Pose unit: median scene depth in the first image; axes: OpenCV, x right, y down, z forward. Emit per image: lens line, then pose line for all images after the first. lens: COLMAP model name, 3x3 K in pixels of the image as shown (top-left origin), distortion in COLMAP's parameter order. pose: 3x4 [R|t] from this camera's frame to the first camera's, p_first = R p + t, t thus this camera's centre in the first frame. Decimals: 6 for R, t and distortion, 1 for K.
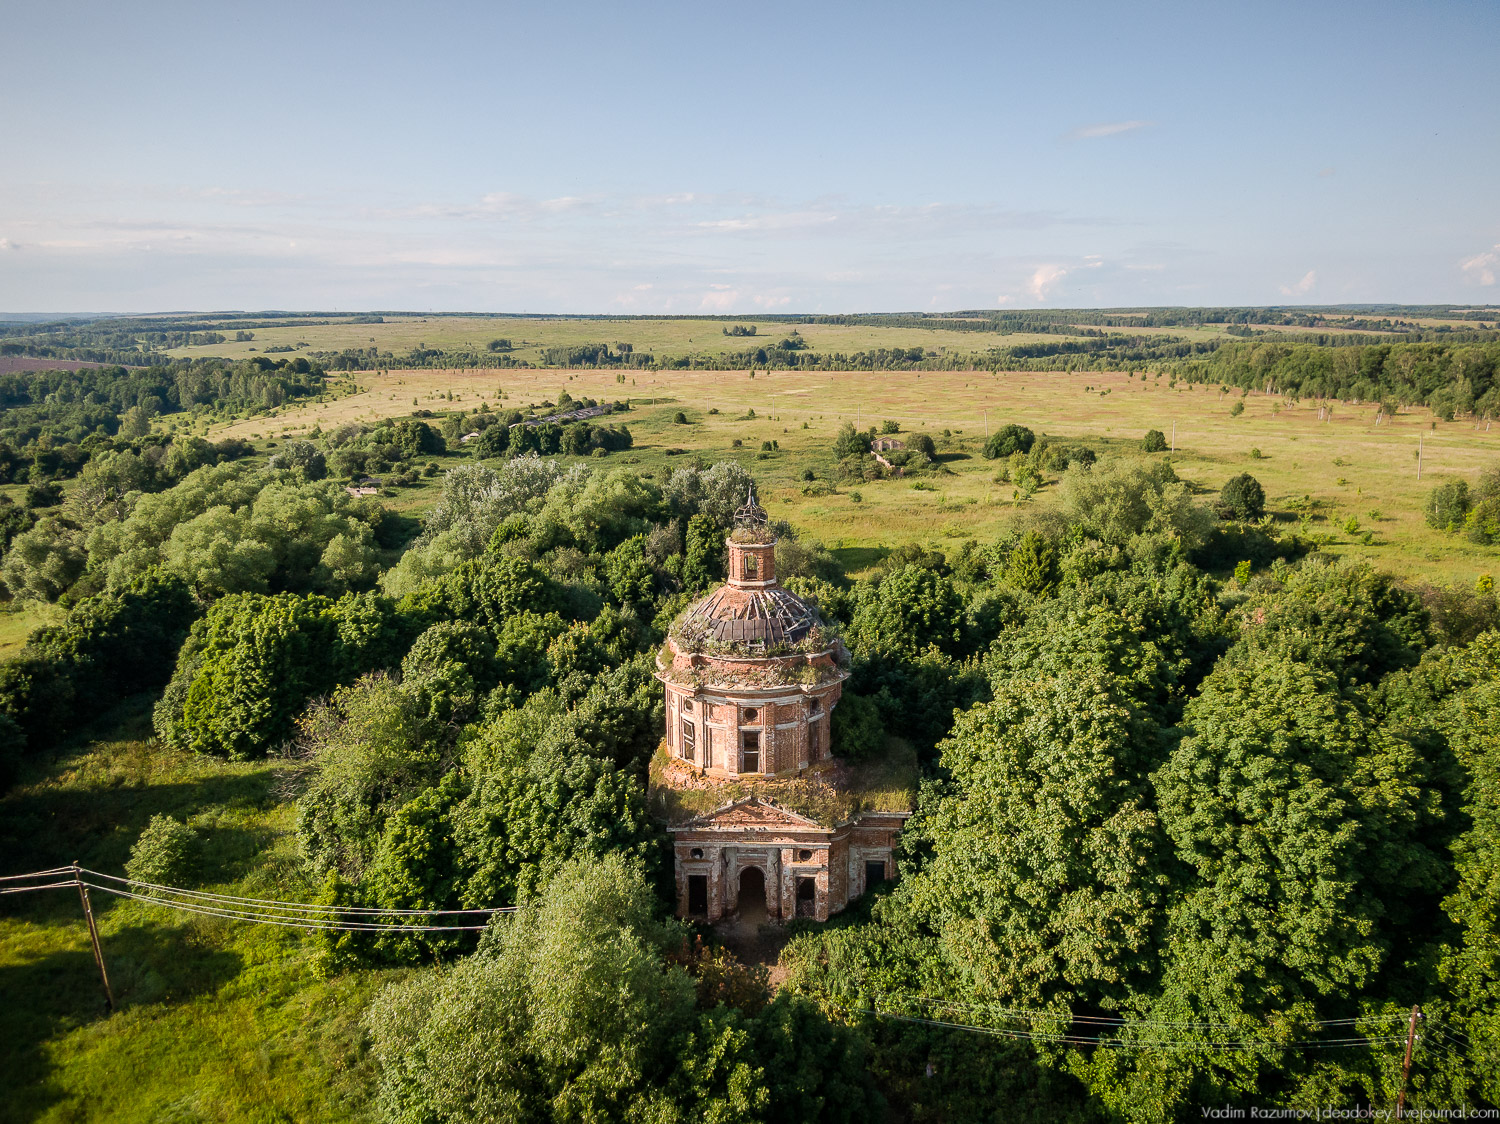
lens RADIAL K [[1023.6, 0, 751.4], [0, 1023.6, 572.1], [0, 0, 1]] dist [0.305856, -0.377863]
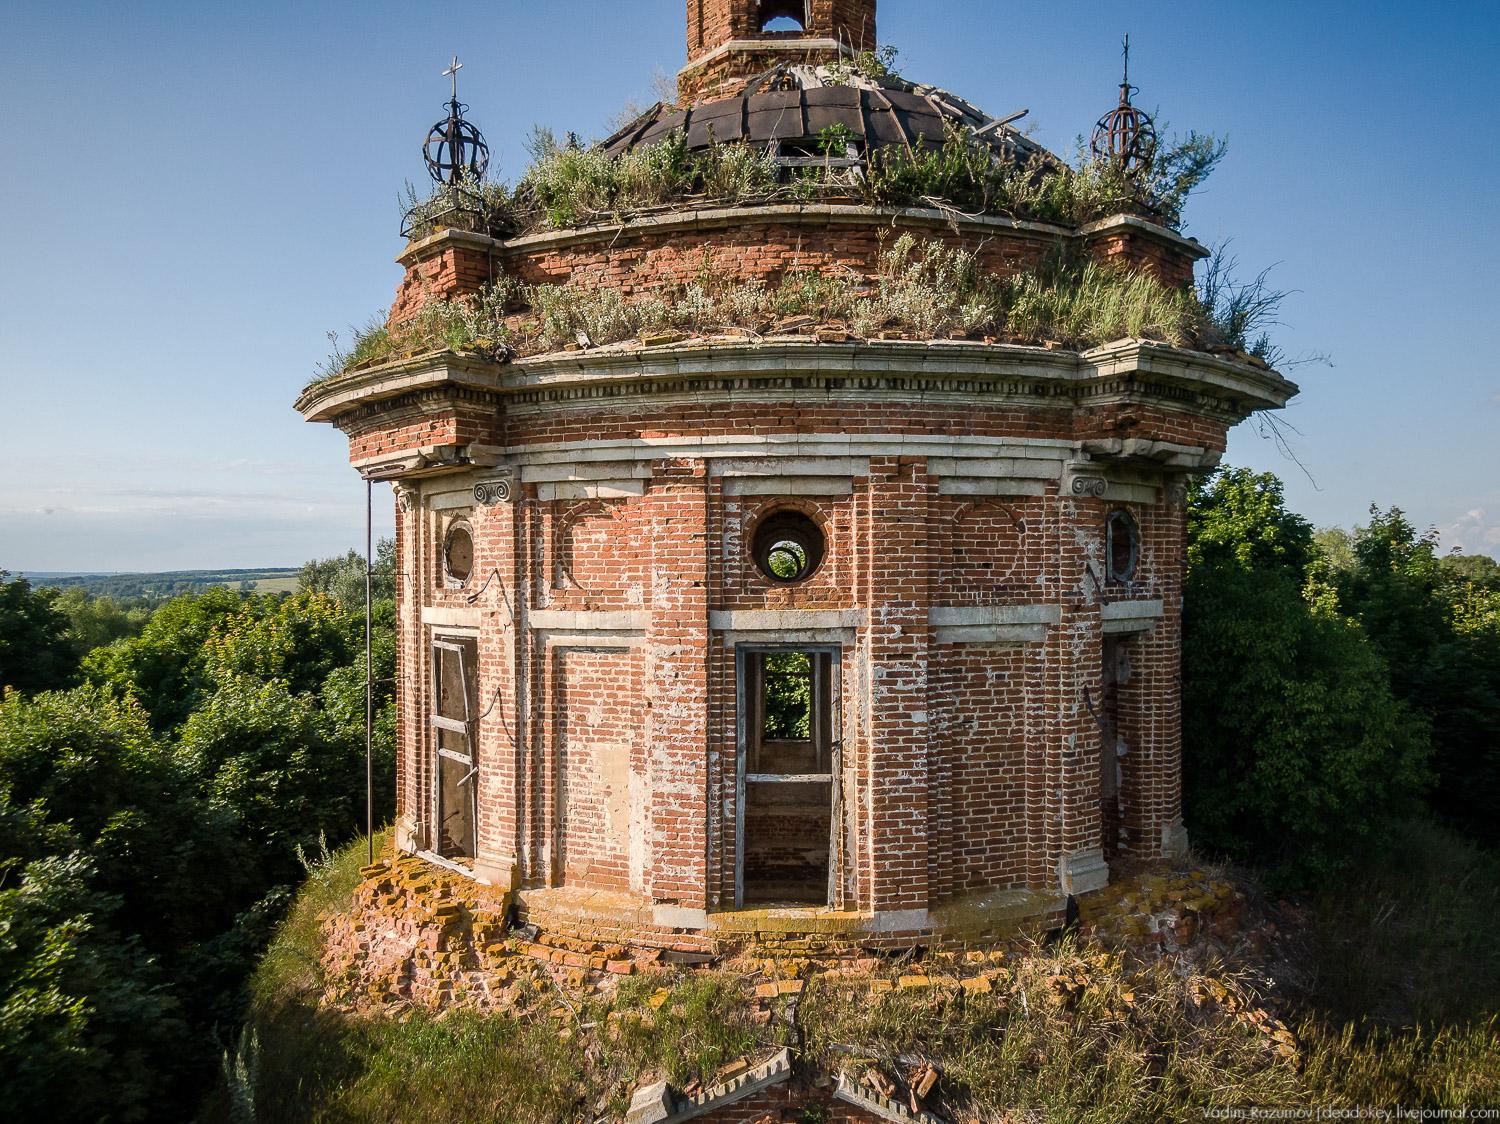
lens RADIAL K [[1067.2, 0, 745.7], [0, 1067.2, 569.0], [0, 0, 1]] dist [0.044973, -0.061959]
pose [[0.999986, 0.002819, -0.004577, -0.006350], [-0.003826, 0.971366, -0.237558, 0.181594], [0.003777, 0.237572, 0.971363, 0.817564]]
